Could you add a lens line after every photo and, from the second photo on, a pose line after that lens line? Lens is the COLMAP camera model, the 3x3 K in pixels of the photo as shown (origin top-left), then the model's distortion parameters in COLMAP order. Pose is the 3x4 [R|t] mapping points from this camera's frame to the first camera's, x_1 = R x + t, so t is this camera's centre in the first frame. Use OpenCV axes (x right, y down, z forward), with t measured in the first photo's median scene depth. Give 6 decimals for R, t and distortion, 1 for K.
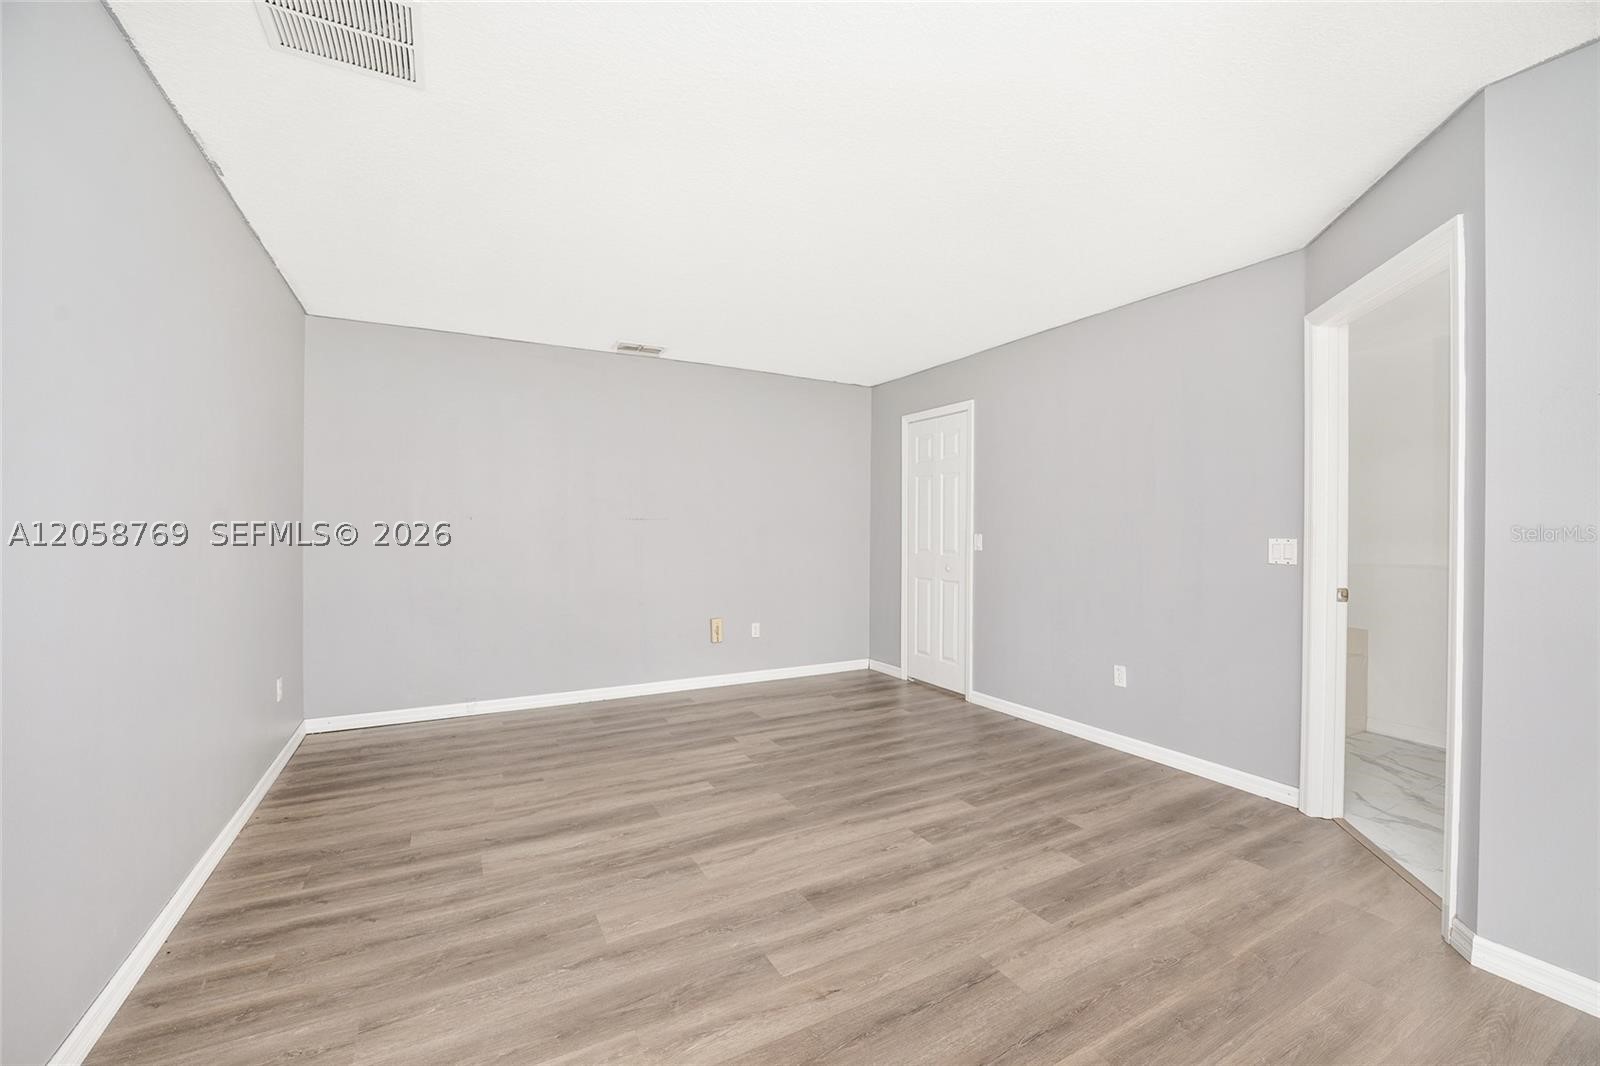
lens RADIAL K [[645.6, 0, 804.6], [0, 645.6, 527.2], [0, 0, 1]] dist [-0.023401, 0.001991]
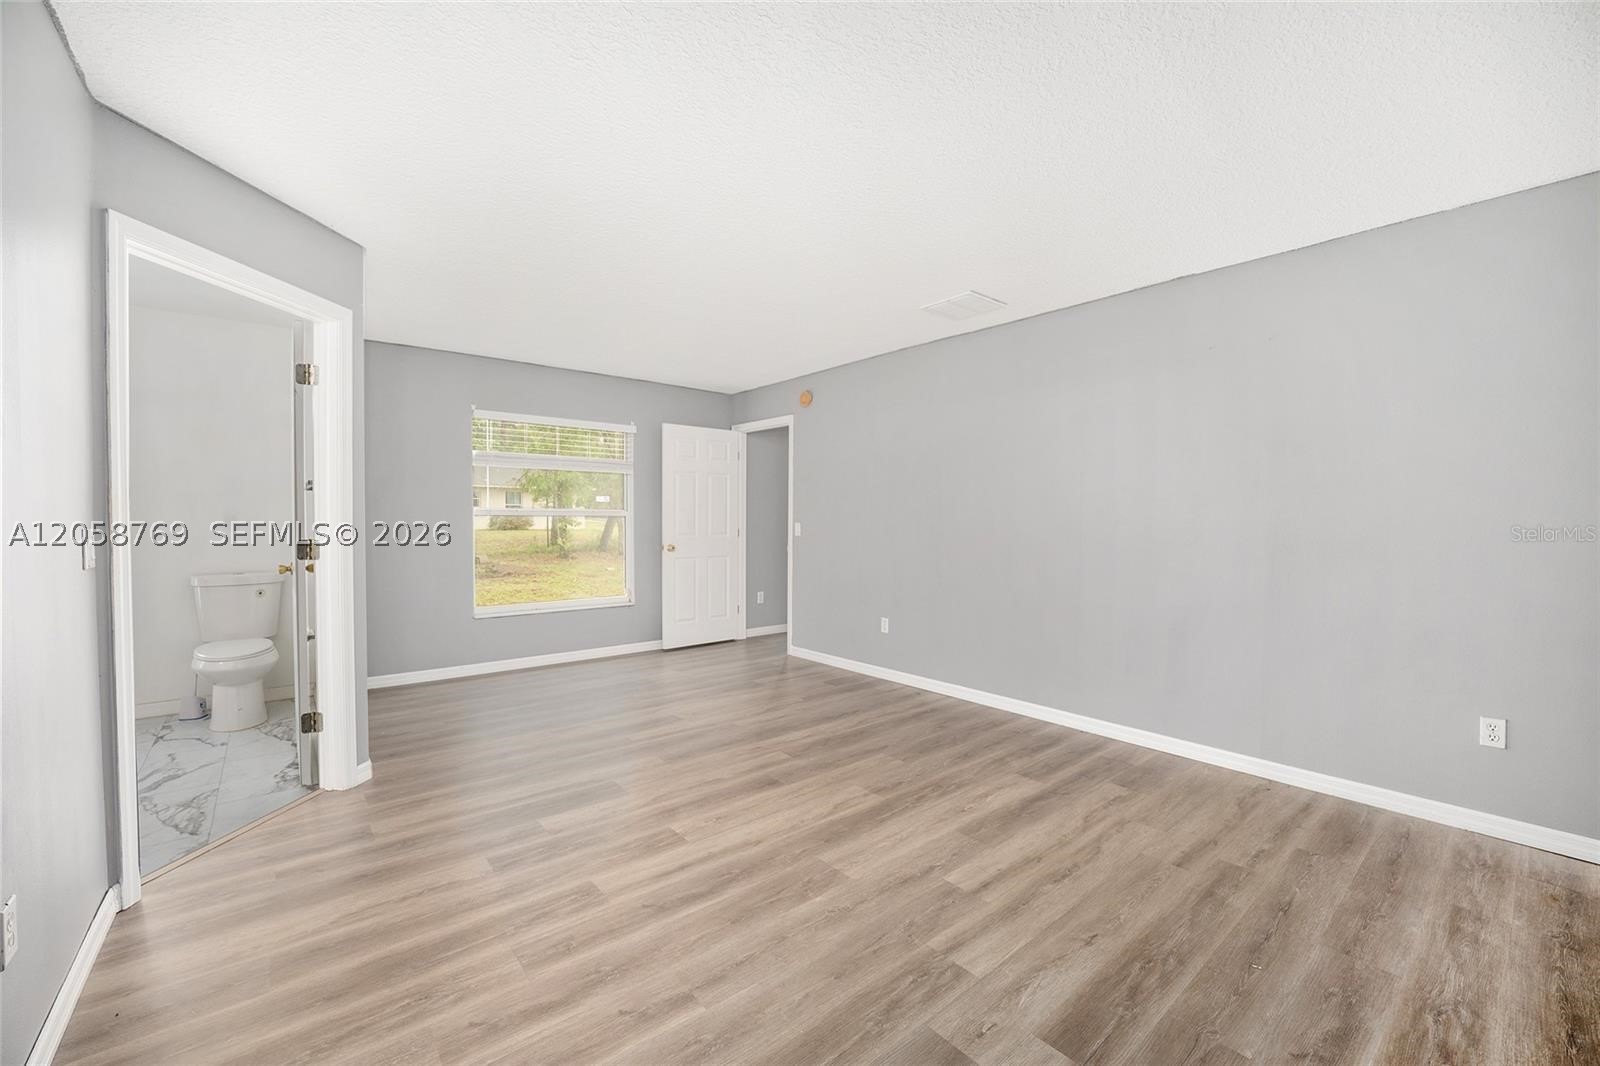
lens RADIAL K [[645.6, 0, 796.7], [0, 645.6, 528.9], [0, 0, 1]] dist [-0.023401, 0.001991]
pose [[-0.983877, -0.005494, -0.178763, 0.165009], [-0.007398, 0.999923, 0.009984, 0.006321], [0.178695, 0.011146, -0.983841, 1.807032]]
